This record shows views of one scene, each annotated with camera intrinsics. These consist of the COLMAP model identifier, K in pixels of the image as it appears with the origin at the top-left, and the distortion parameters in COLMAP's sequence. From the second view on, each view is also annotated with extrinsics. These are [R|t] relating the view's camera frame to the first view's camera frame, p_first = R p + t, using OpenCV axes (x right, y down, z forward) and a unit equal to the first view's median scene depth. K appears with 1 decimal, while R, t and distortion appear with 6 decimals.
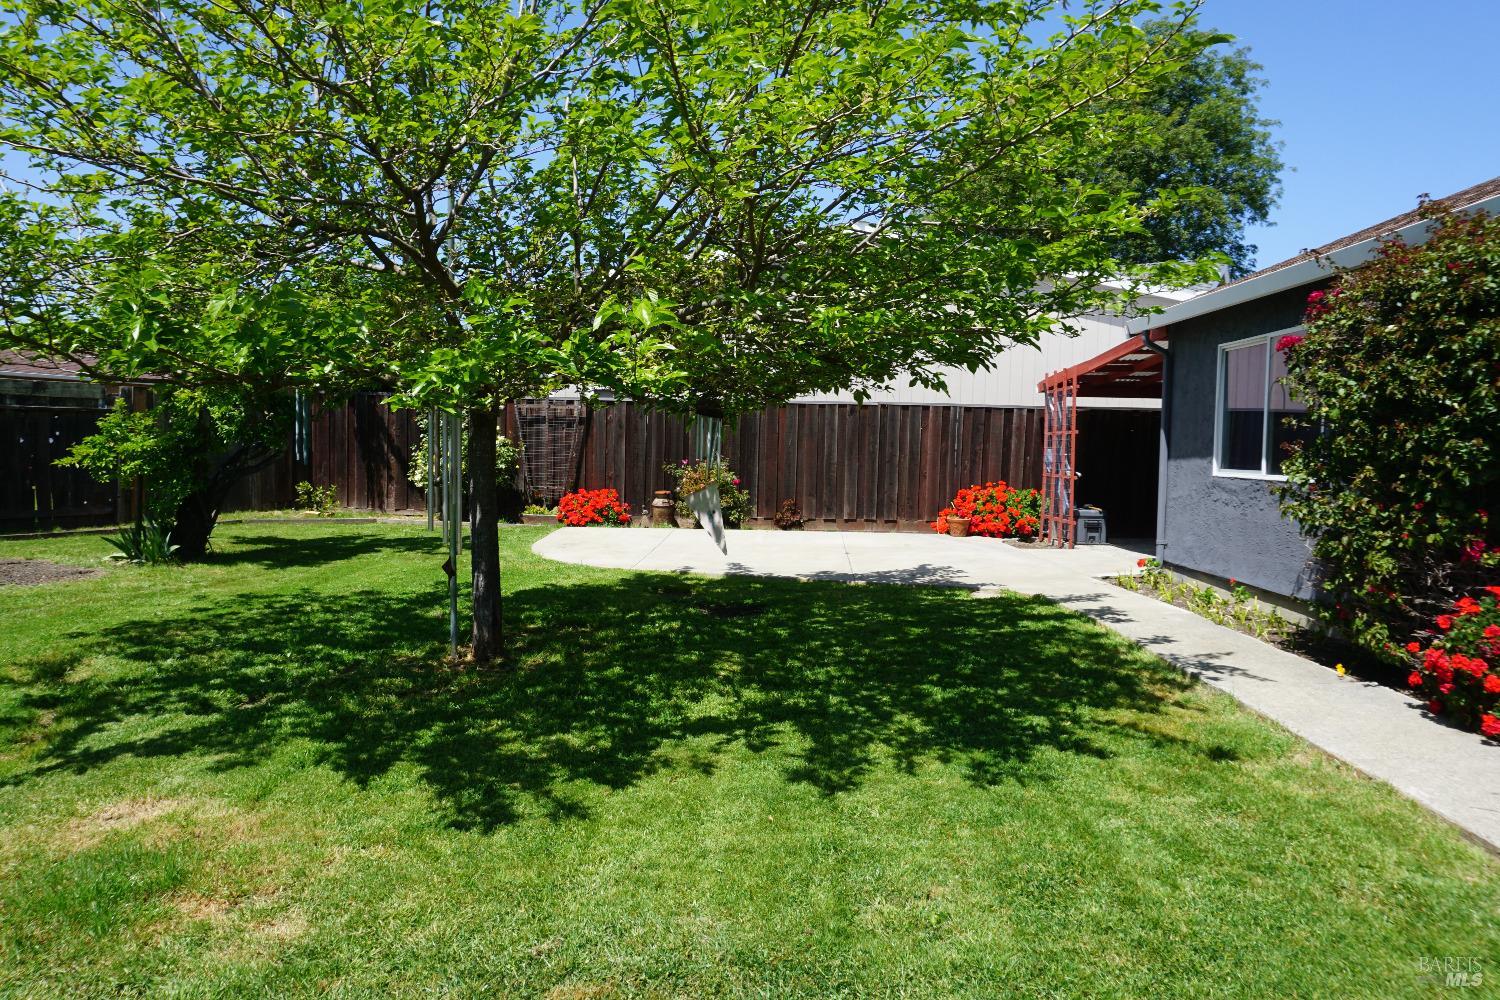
lens RADIAL K [[1010.8, 0, 747.0], [0, 1010.8, 498.3], [0, 0, 1]] dist [-0.055951, 0.036678]
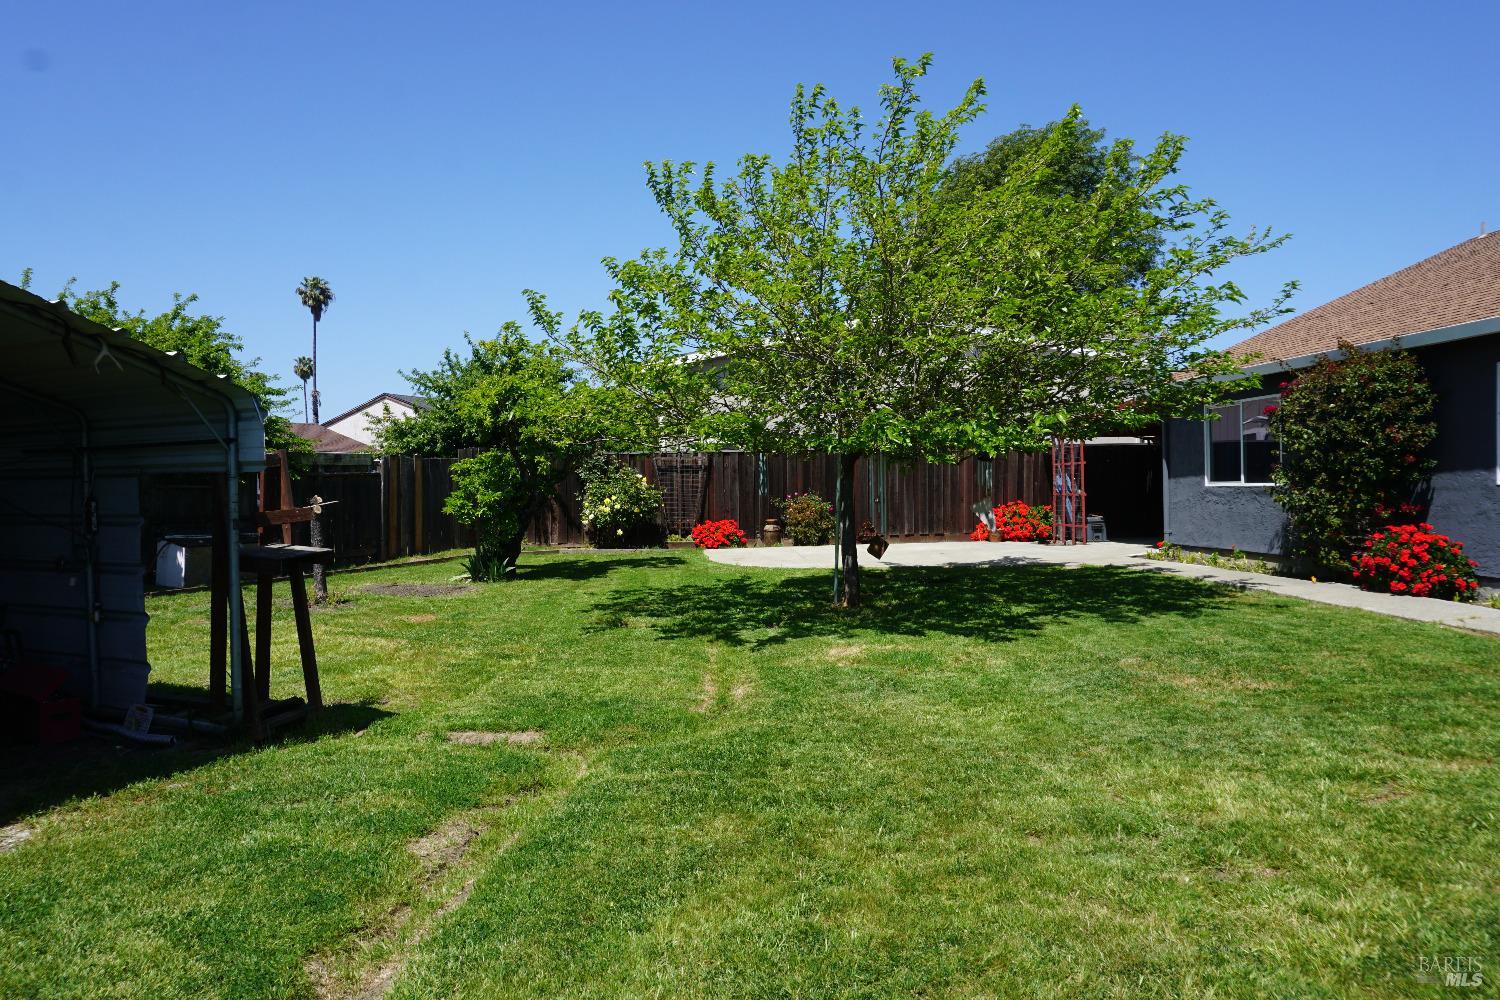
lens RADIAL K [[1010.8, 0, 743.9], [0, 1010.8, 499.6], [0, 0, 1]] dist [-0.055951, 0.036678]
pose [[0.992083, -0.041680, 0.118469, -0.292556], [0.046399, 0.998224, -0.037356, 0.015623], [-0.116701, 0.042557, 0.992255, -0.322456]]
